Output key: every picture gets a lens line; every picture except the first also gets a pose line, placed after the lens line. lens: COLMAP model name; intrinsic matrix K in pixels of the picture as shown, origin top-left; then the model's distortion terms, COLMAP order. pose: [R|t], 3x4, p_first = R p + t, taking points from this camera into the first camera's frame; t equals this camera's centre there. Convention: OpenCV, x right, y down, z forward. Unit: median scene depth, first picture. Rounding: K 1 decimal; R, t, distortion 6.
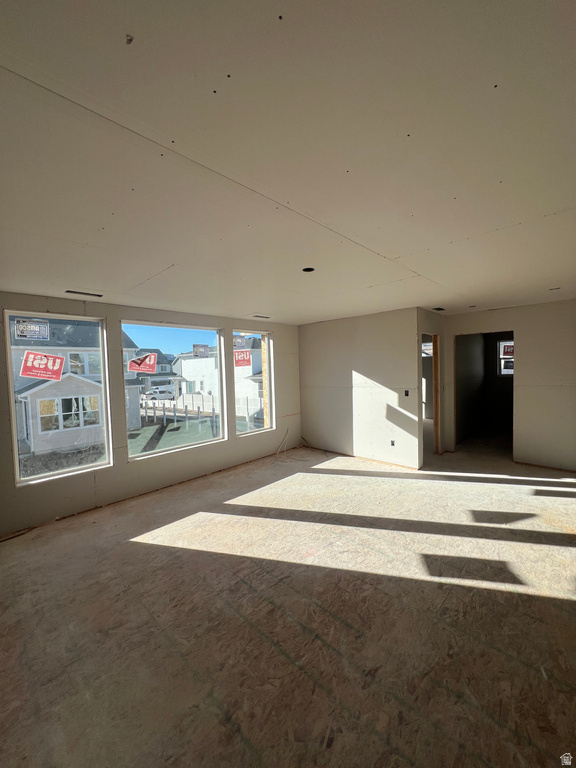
lens RADIAL K [[307.1, 0, 288.6], [0, 307.1, 383.6], [0, 0, 1]] dist [0.000360, -0.000335]
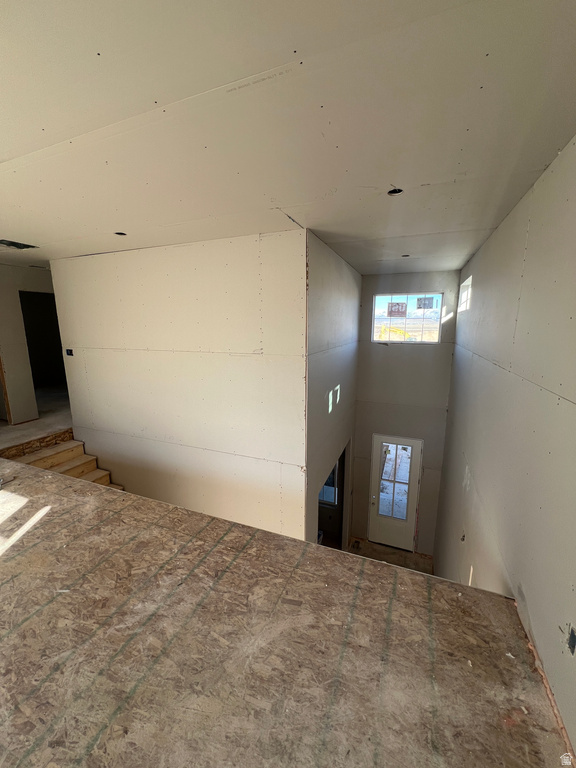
lens RADIAL K [[307.1, 0, 290.1], [0, 307.1, 384.6], [0, 0, 1]] dist [0.000360, -0.000335]
pose [[-0.380925, -0.149575, 0.912427, -0.474862], [0.057758, 0.981051, 0.184938, 0.005328], [-0.922800, 0.123147, -0.365068, 0.567858]]
